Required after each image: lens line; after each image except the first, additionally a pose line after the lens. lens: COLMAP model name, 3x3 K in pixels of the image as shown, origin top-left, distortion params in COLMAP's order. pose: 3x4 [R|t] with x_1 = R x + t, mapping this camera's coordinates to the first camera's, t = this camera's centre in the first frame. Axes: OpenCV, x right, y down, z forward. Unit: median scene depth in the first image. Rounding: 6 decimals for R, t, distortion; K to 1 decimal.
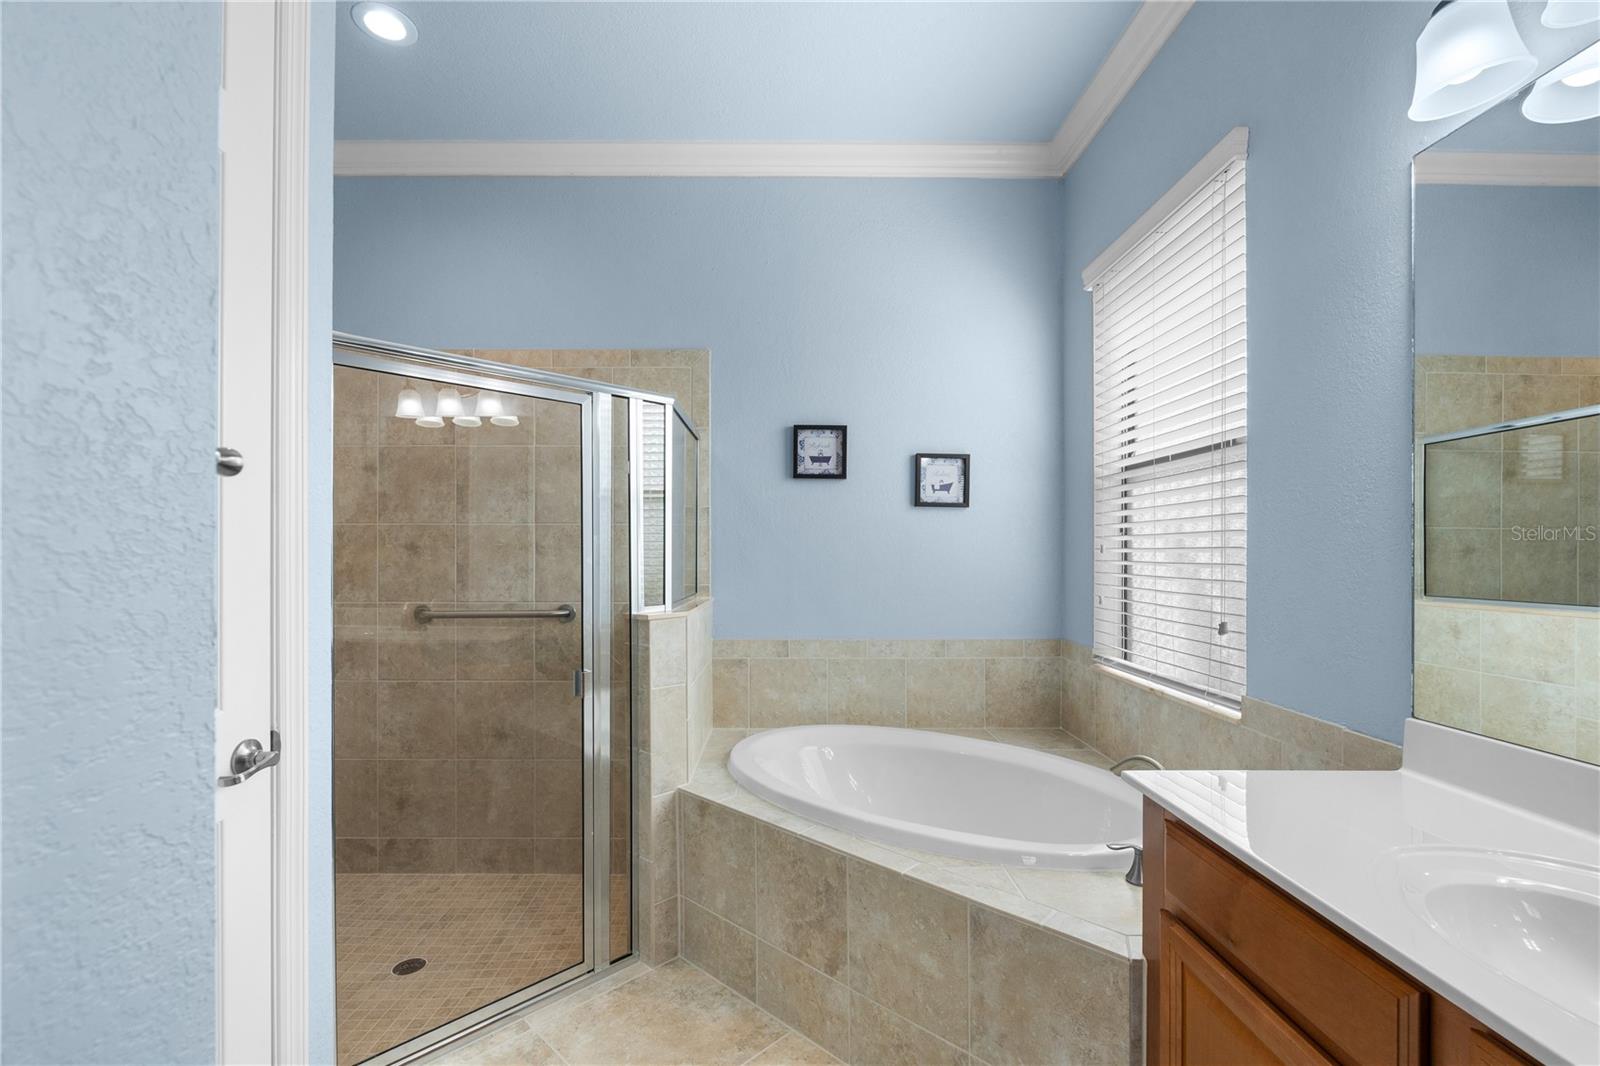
lens RADIAL K [[709.1, 0, 807.5], [0, 709.1, 548.8], [0, 0, 1]] dist [-0.001398, 0.000086]
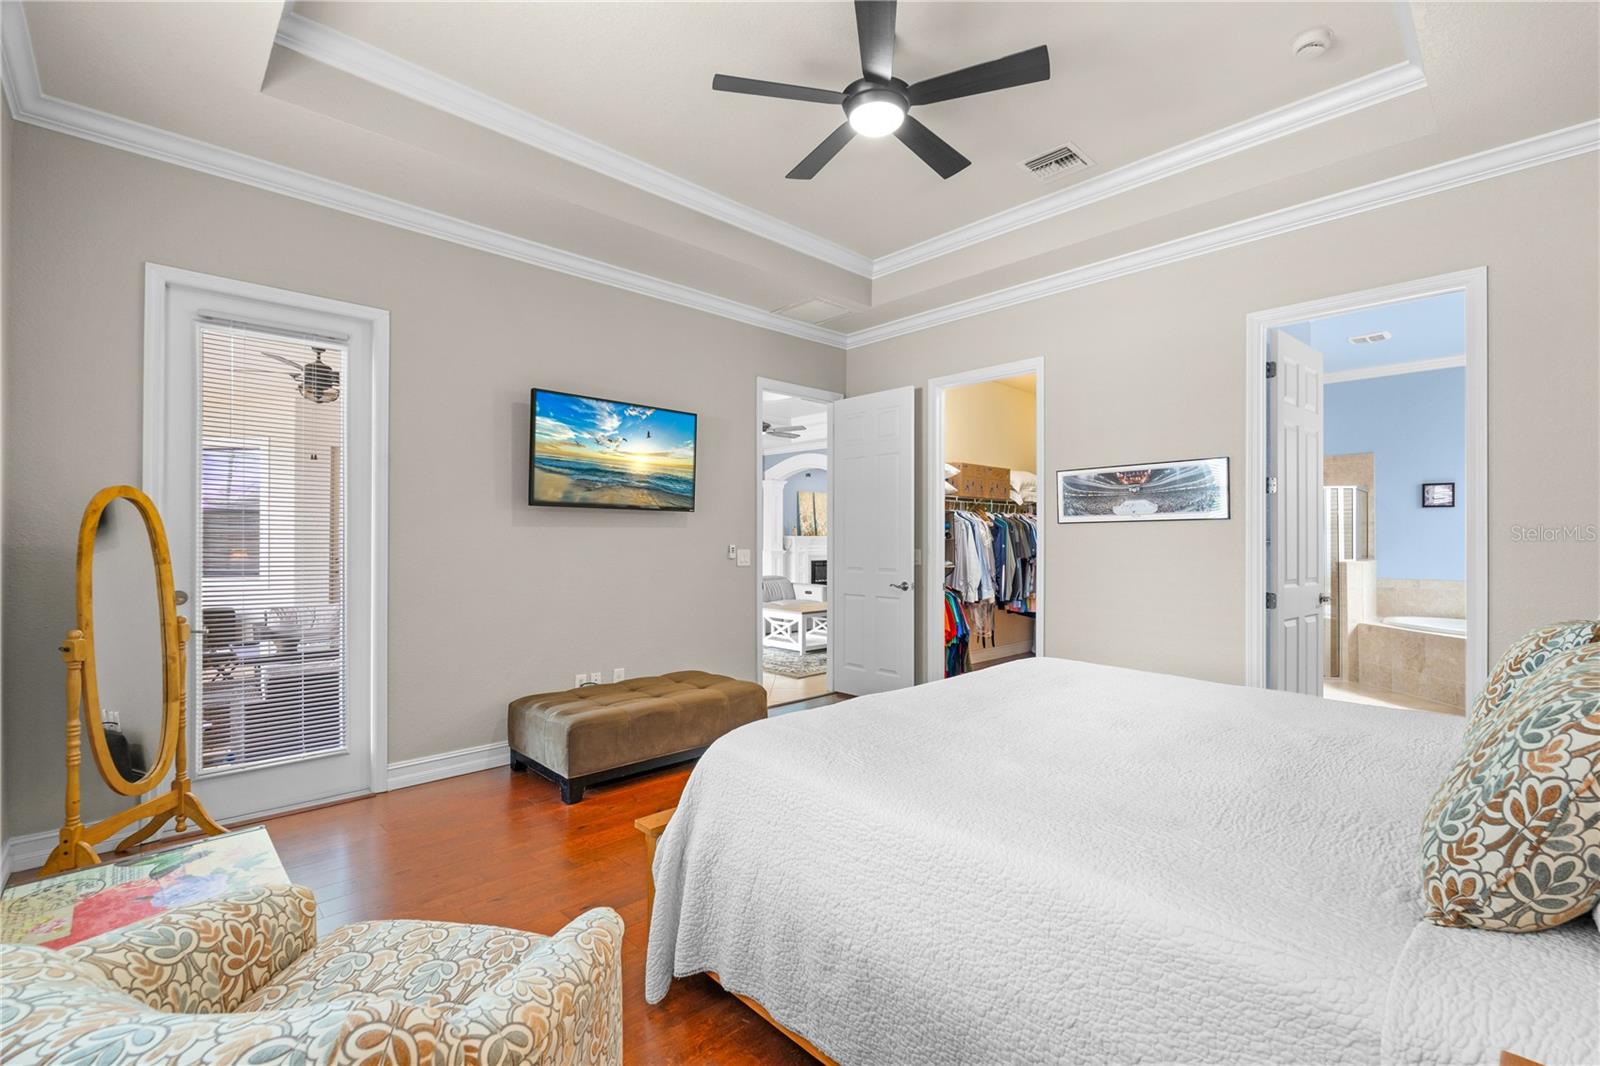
lens RADIAL K [[697.3, 0, 800.0], [0, 697.3, 533.0], [0, 0, 1]] dist [-0.001010, -0.000035]
pose [[0.664777, -0.003170, -0.747035, 0.387500], [0.001242, 0.999994, -0.003137, -0.017943], [0.747041, 0.001157, 0.664777, -2.357978]]
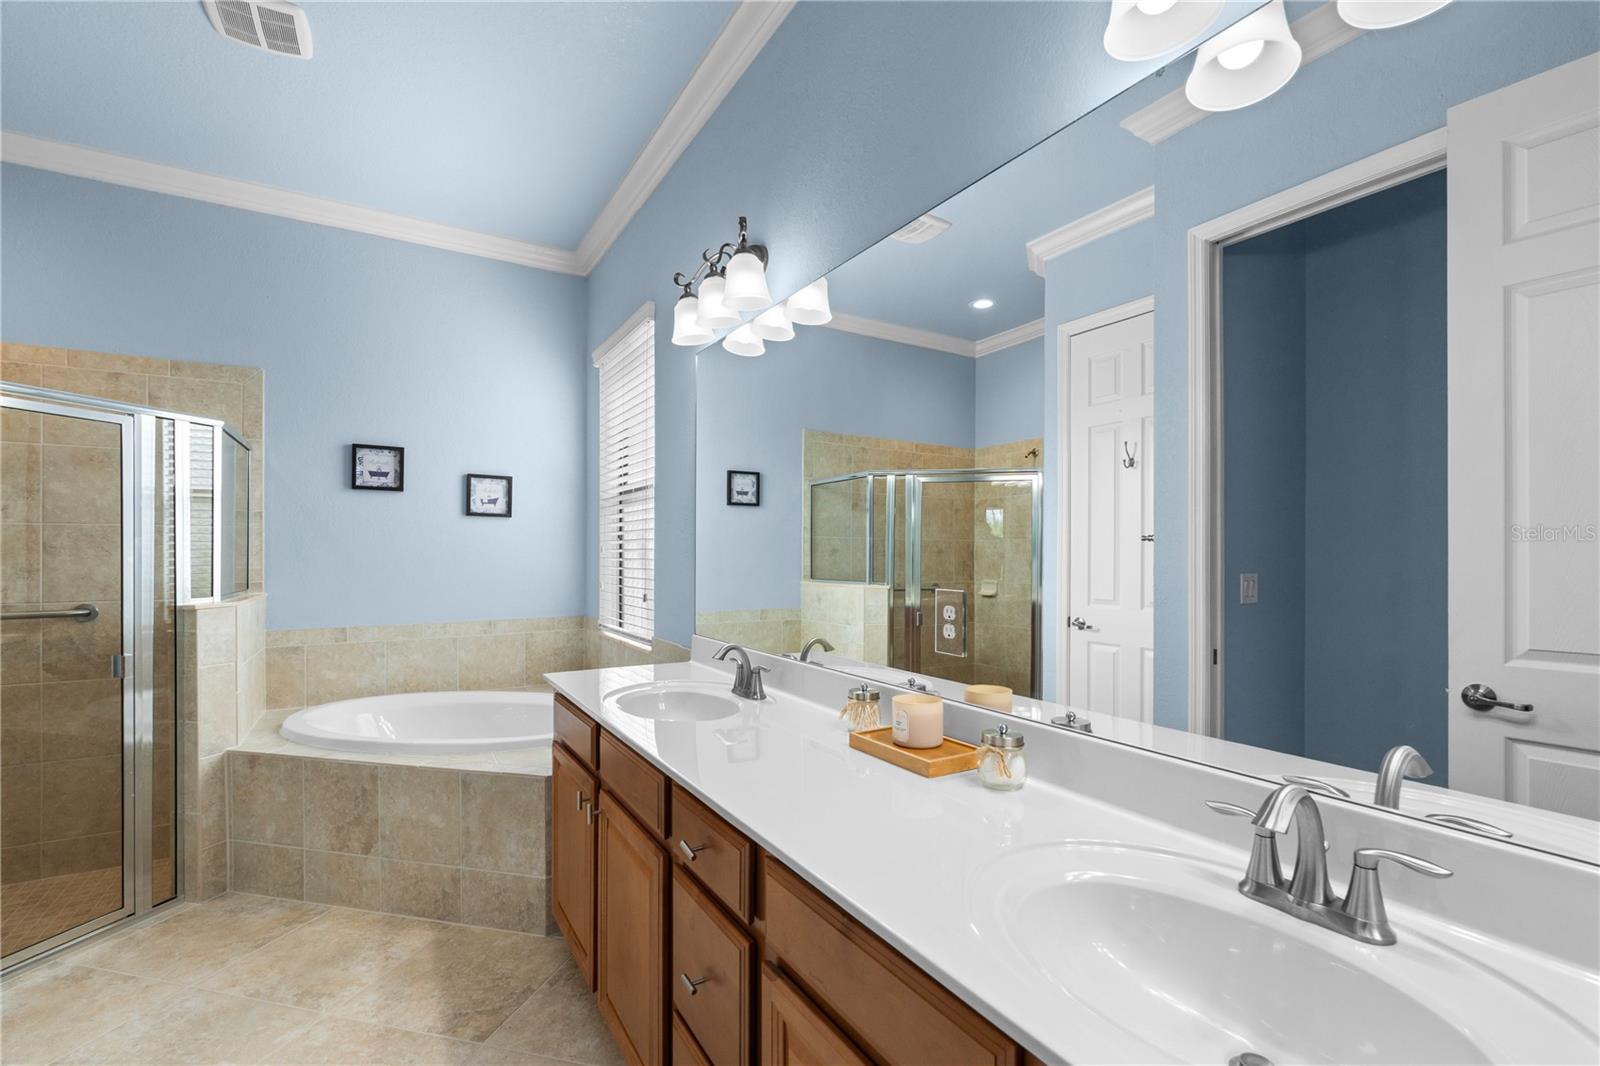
lens RADIAL K [[709.1, 0, 807.5], [0, 709.1, 548.8], [0, 0, 1]] dist [-0.001398, 0.000086]
pose [[0.873433, 0.001552, 0.486942, 0.082437], [-0.001452, 0.999999, -0.000584, -0.001097], [-0.486943, -0.000197, 0.873434, -0.476344]]
